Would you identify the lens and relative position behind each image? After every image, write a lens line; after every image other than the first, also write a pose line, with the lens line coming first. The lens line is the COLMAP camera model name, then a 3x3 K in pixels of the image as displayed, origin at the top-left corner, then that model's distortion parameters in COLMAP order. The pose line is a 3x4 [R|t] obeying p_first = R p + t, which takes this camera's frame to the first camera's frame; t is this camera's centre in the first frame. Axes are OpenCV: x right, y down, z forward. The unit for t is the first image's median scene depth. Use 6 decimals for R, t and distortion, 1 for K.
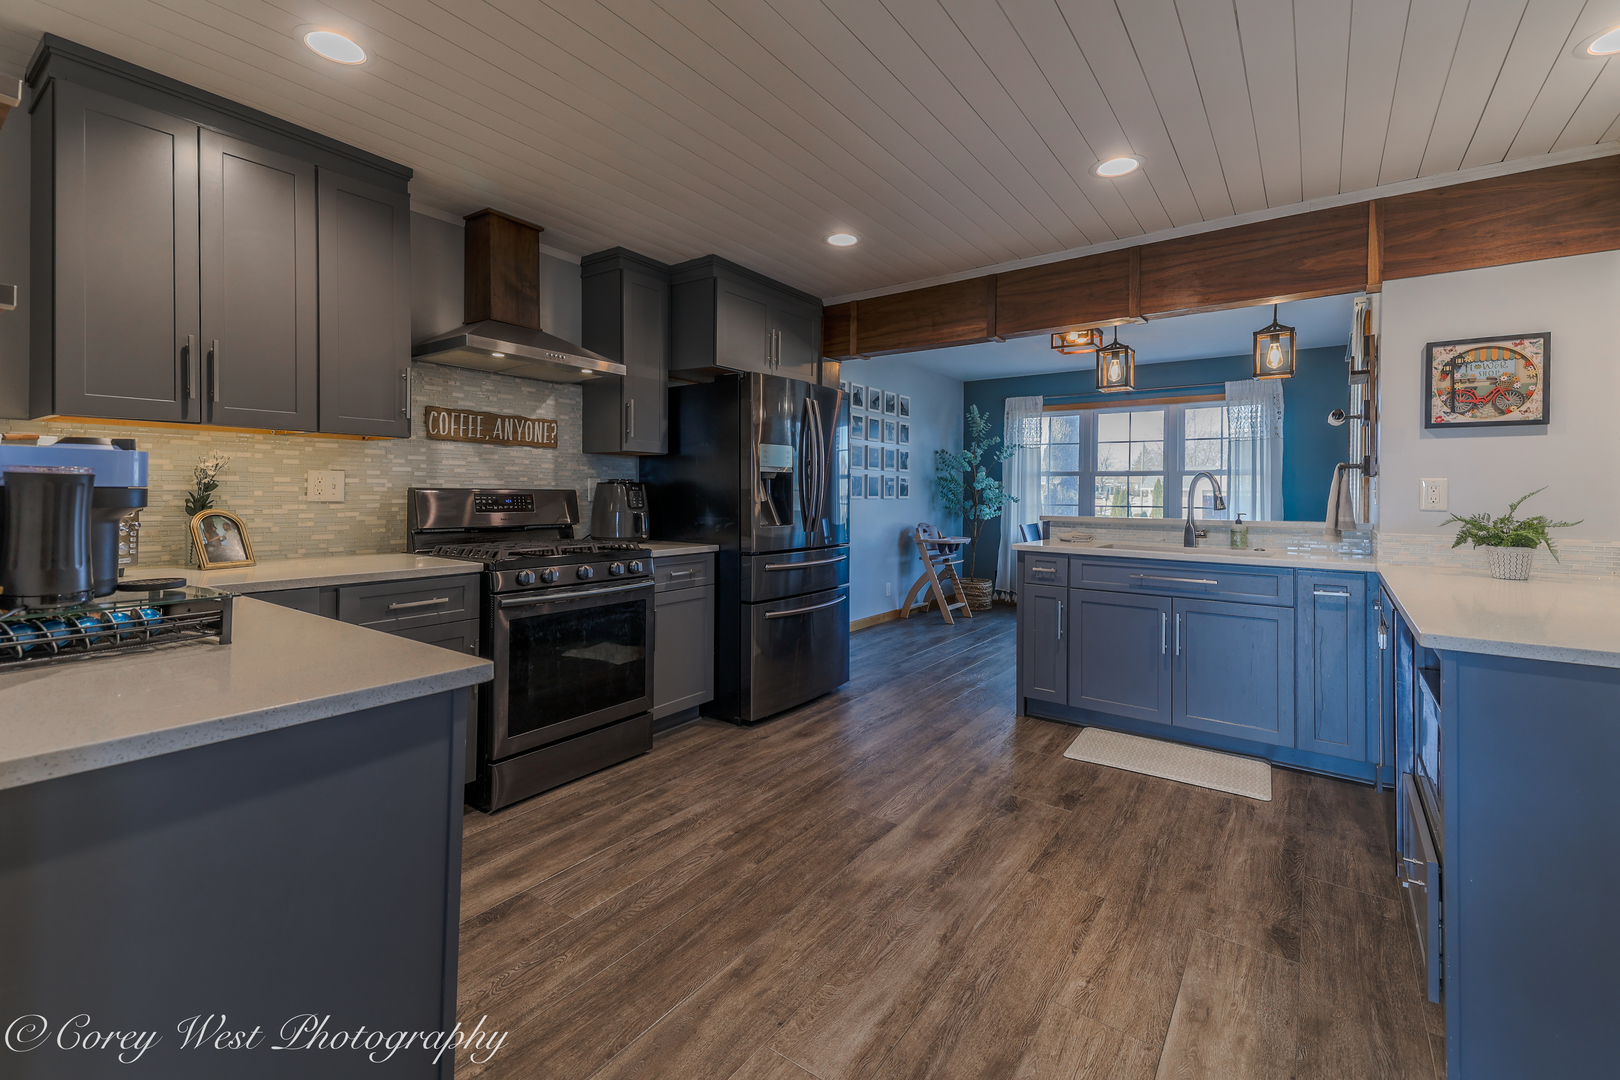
lens RADIAL K [[699.2, 0, 808.0], [0, 699.2, 491.3], [0, 0, 1]] dist [0.040366, -0.000163]
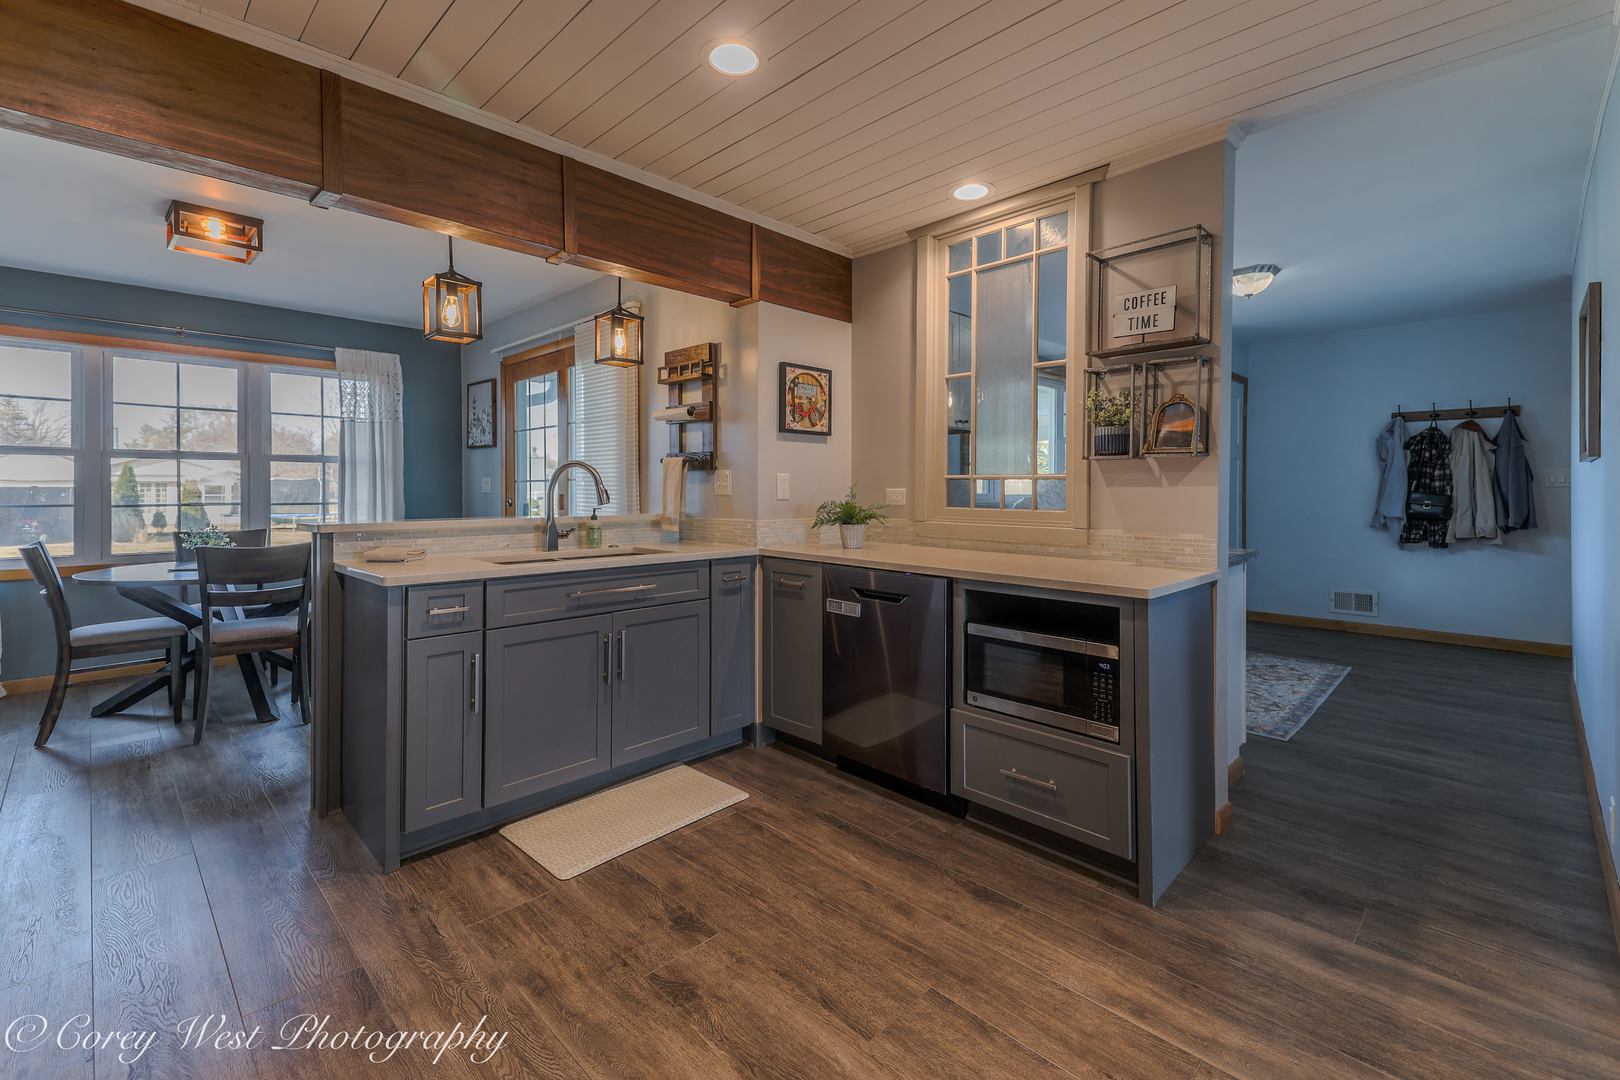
lens RADIAL K [[699.2, 0, 808.0], [0, 699.2, 491.3], [0, 0, 1]] dist [0.040366, -0.000163]
pose [[0.154844, -0.012855, 0.987855, -0.291007], [-0.001123, 0.999912, 0.013188, -0.002871], [-0.987938, -0.003152, 0.154816, 0.740683]]
